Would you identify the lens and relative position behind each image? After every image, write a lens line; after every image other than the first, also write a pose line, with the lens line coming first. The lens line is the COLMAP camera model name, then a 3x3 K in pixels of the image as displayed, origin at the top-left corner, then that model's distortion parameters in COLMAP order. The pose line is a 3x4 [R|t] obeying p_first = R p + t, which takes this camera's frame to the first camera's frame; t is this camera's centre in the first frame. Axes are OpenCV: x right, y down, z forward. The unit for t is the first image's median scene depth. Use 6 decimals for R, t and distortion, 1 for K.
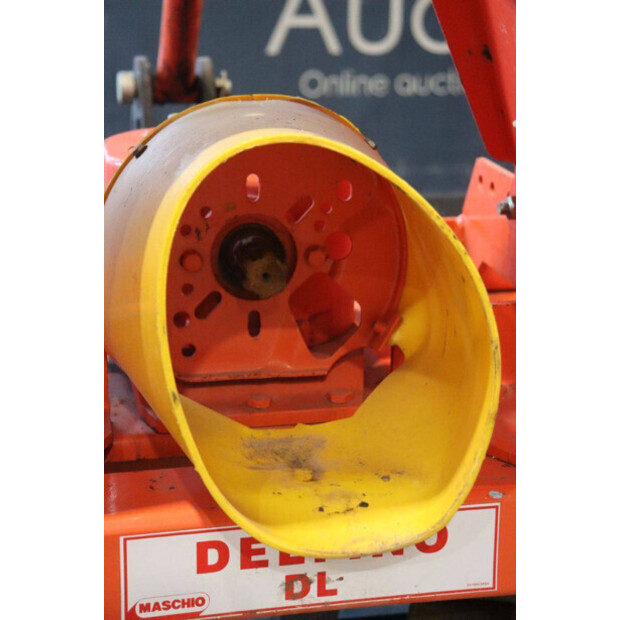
lens RADIAL K [[1299.5, 0, 309.7], [0, 1299.5, 310.9], [0, 0, 1]] dist [0.330041, 0.000000]
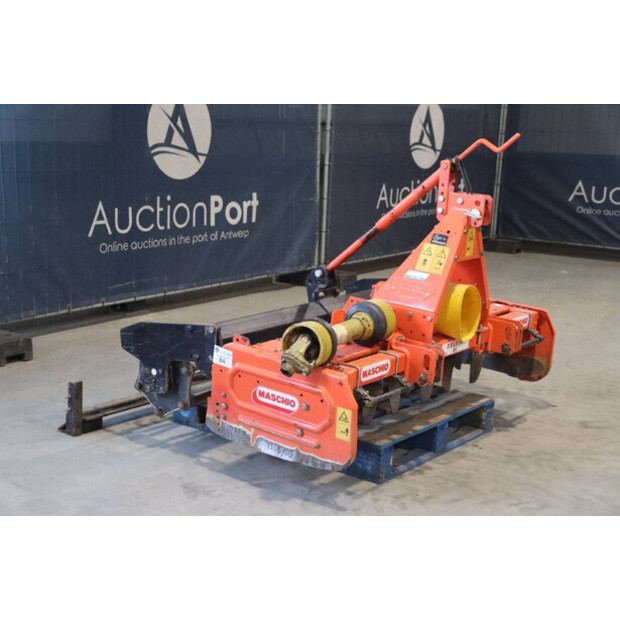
lens RADIAL K [[1001.6, 0, 307.7], [0, 1001.6, 311.7], [0, 0, 1]] dist [0.149828, 0.000000]
pose [[0.755951, -0.109210, 0.645454, -3.677609], [0.136091, 0.990662, 0.008230, -0.124541], [-0.640326, 0.081619, 0.763754, -2.351246]]
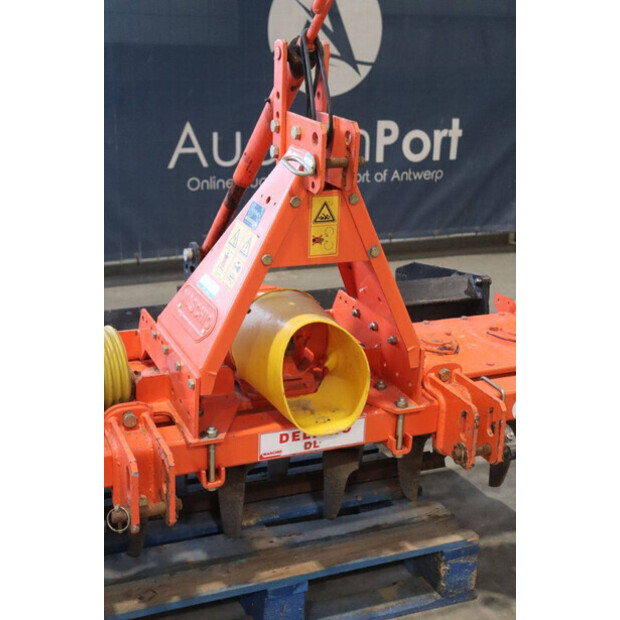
lens RADIAL K [[938.1, 0, 301.8], [0, 938.1, 312.9], [0, 0, 1]] dist [0.118543, 0.000000]
pose [[0.981405, -0.042199, 0.187253, -0.421703], [0.034447, 0.998417, 0.044463, -0.212144], [-0.188833, -0.037185, 0.981305, -1.207089]]
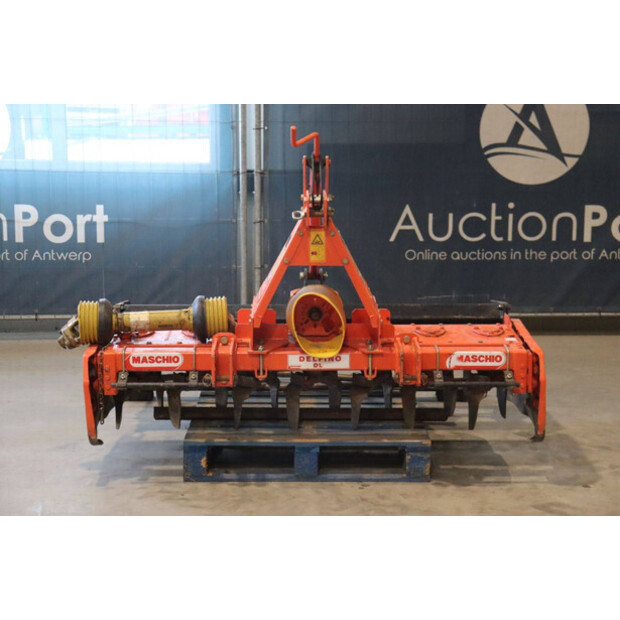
lens RADIAL K [[1294.0, 0, 309.8], [0, 1294.0, 309.7], [0, 0, 1]] dist [0.330562, 0.000000]
pose [[0.981432, 0.026529, -0.189965, 1.039460], [-0.043185, 0.995523, -0.084080, 0.432242], [0.186884, 0.090722, 0.978184, -4.653031]]
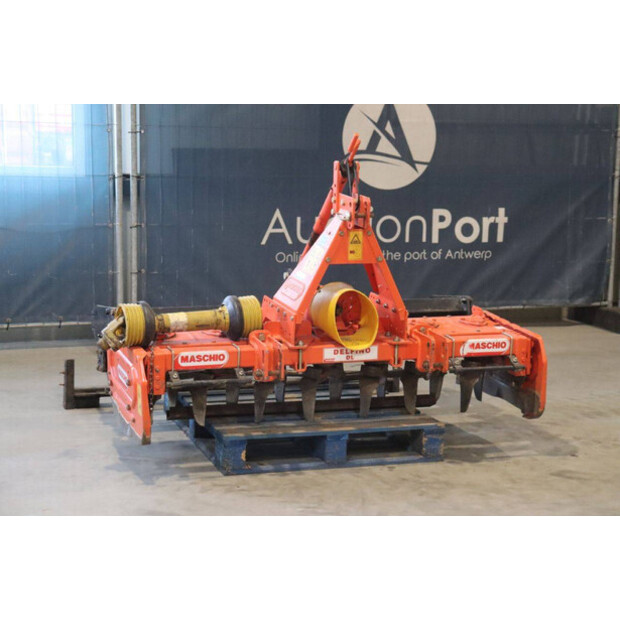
lens RADIAL K [[1365.9, 0, 312.2], [0, 1365.9, 312.7], [0, 0, 1]] dist [0.378865, 0.000000]
pose [[0.992534, -0.005971, 0.121819, -0.951904], [0.017741, 0.995246, -0.095763, 0.596363], [-0.120669, 0.097209, 0.987922, -5.372098]]
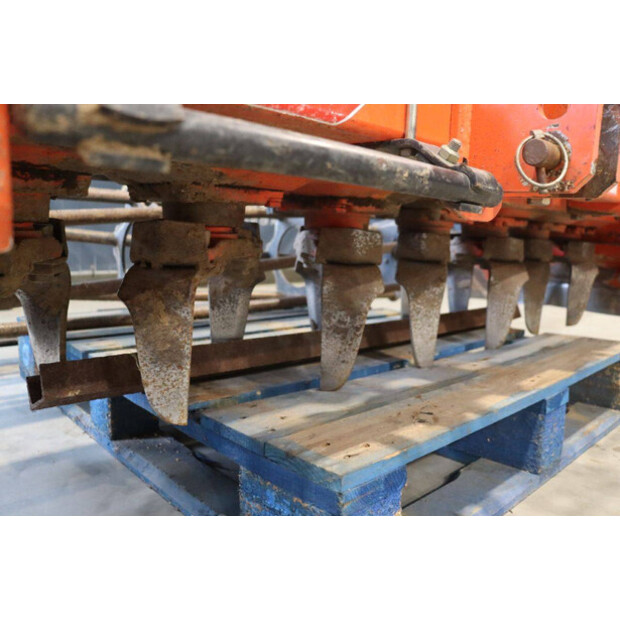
lens RADIAL K [[514.5, 0, 309.3], [0, 514.5, 308.1], [0, 0, 1]] dist [-0.105886, 0.008205]
pose [[0.854914, -0.058174, 0.515497, -0.860558], [0.119428, 0.989072, -0.086446, 0.428797], [-0.504835, 0.135468, 0.852520, 0.496887]]
